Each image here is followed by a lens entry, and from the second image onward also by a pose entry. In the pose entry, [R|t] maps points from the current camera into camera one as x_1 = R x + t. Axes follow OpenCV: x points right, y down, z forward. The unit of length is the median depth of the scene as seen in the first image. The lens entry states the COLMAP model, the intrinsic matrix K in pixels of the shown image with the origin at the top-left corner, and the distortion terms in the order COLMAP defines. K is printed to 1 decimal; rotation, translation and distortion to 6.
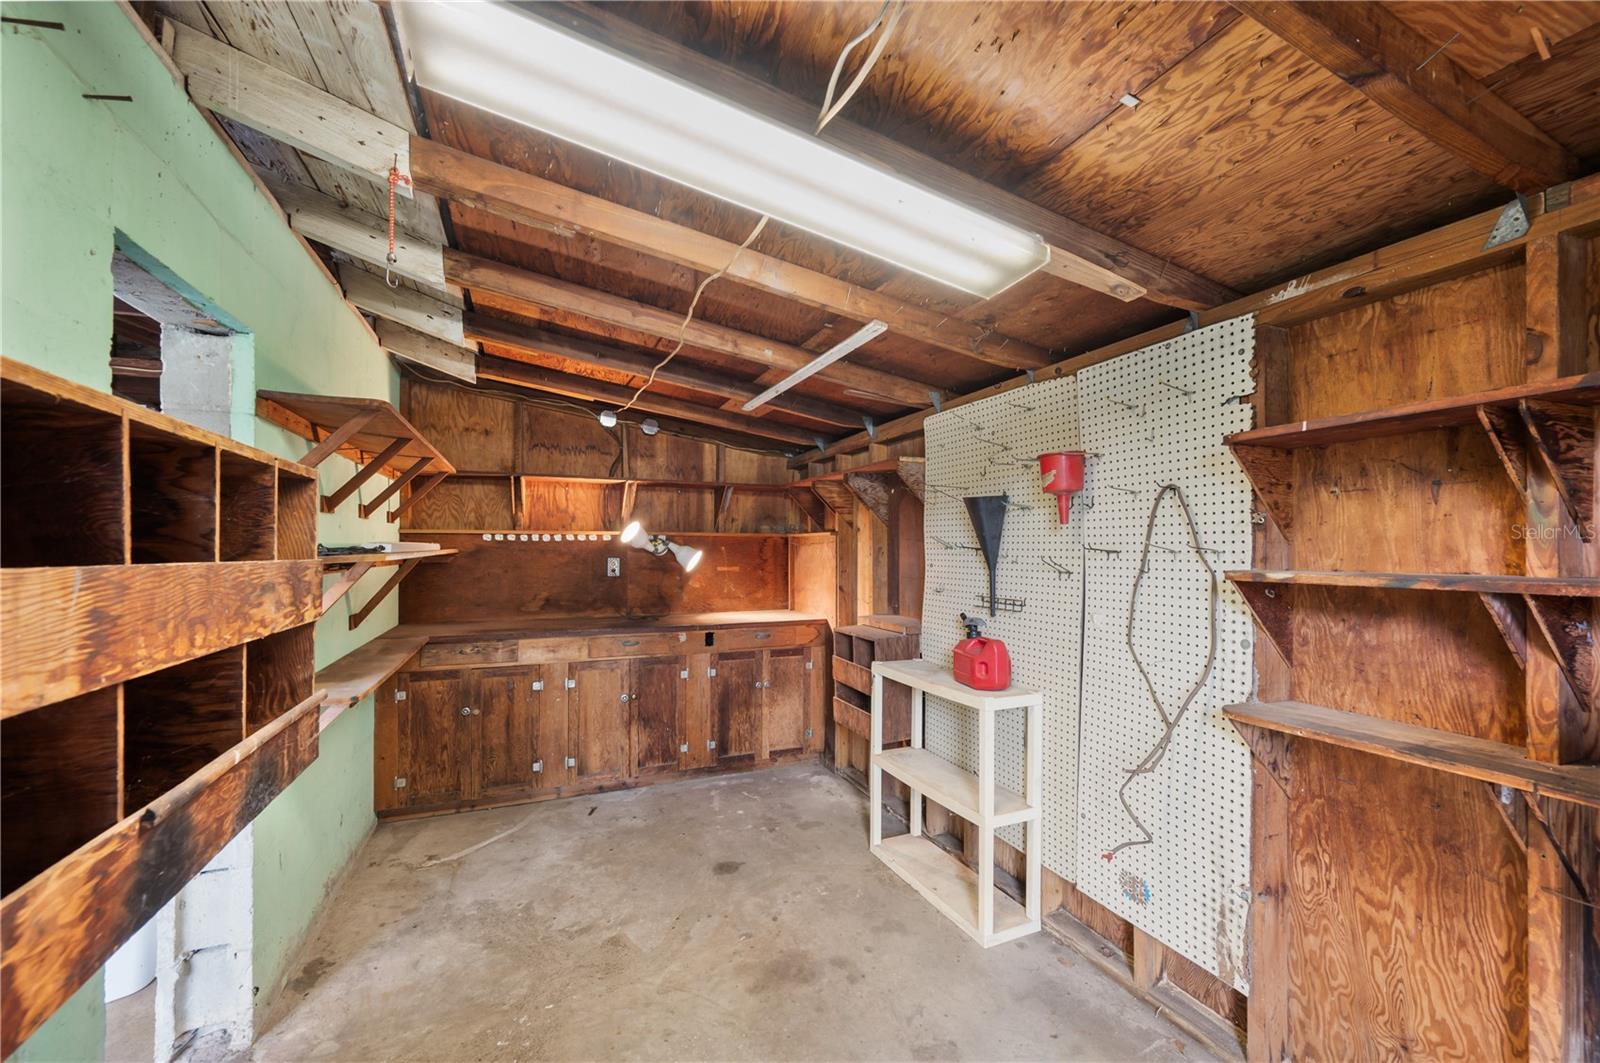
lens RADIAL K [[638.9, 0, 798.3], [0, 638.9, 520.9], [0, 0, 1]] dist [-0.000269, -0.000194]
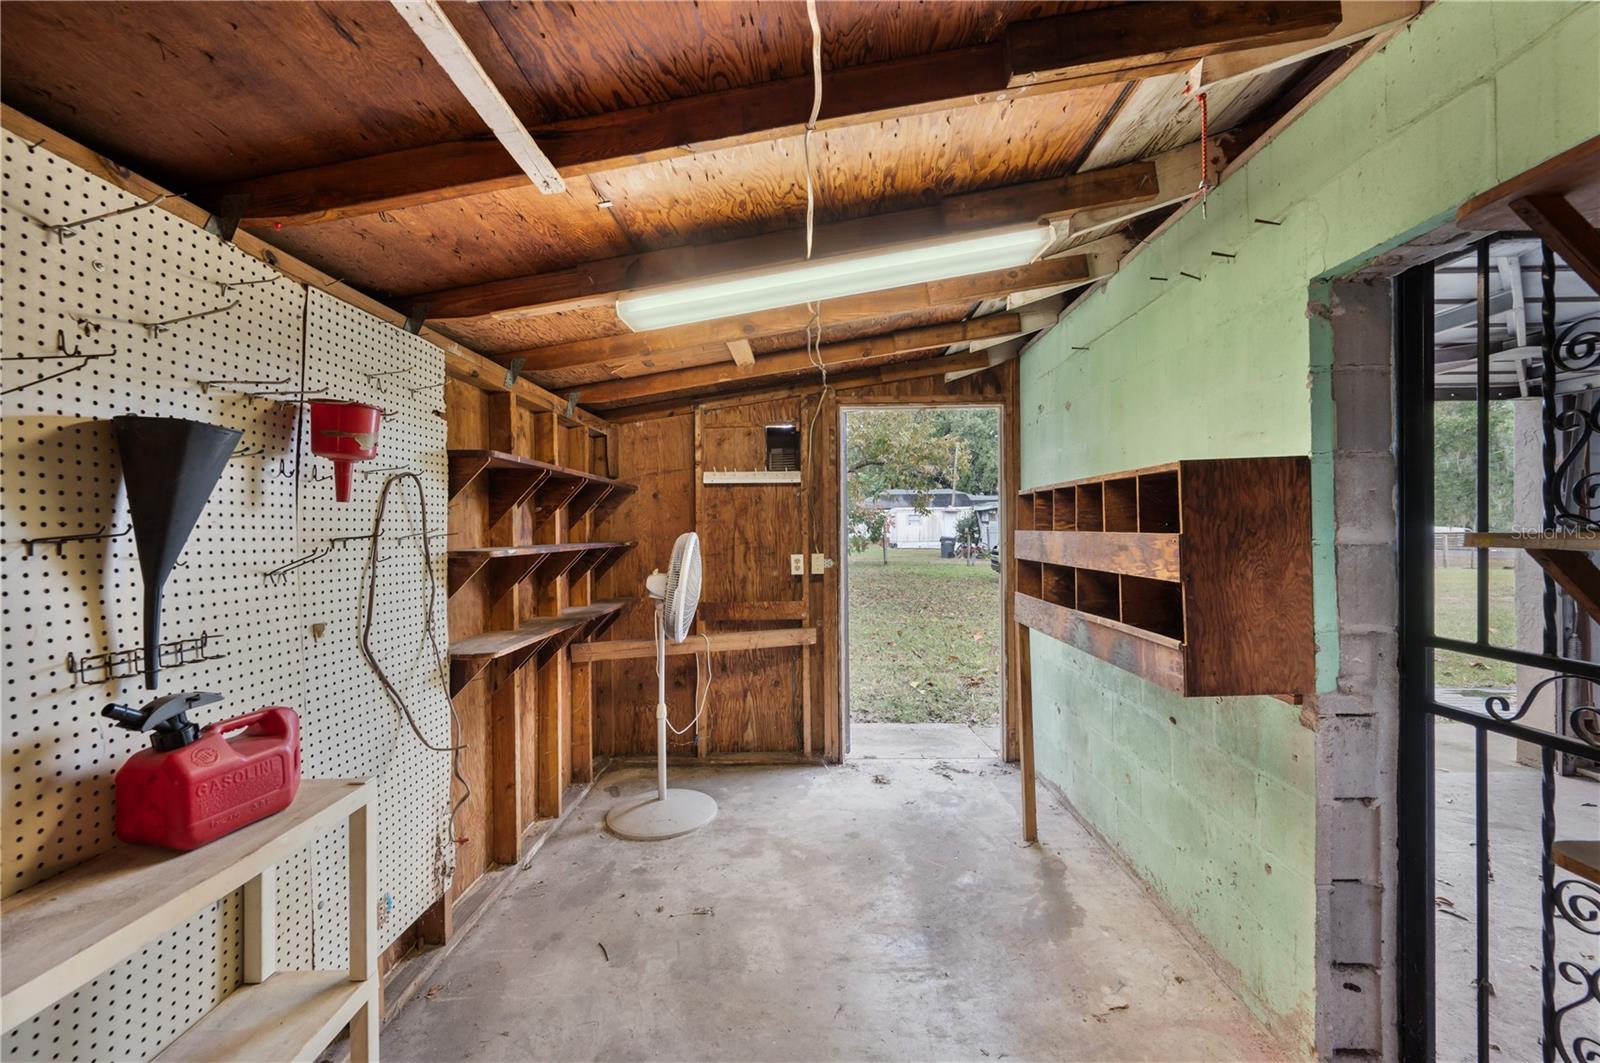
lens RADIAL K [[649.7, 0, 802.5], [0, 649.7, 553.0], [0, 0, 1]] dist [0.000534, 0.000008]
pose [[-0.914842, 0.006938, 0.403752, -0.410996], [0.005532, 0.999974, -0.004651, 0.079432], [-0.403773, -0.002021, -0.914857, 1.672932]]
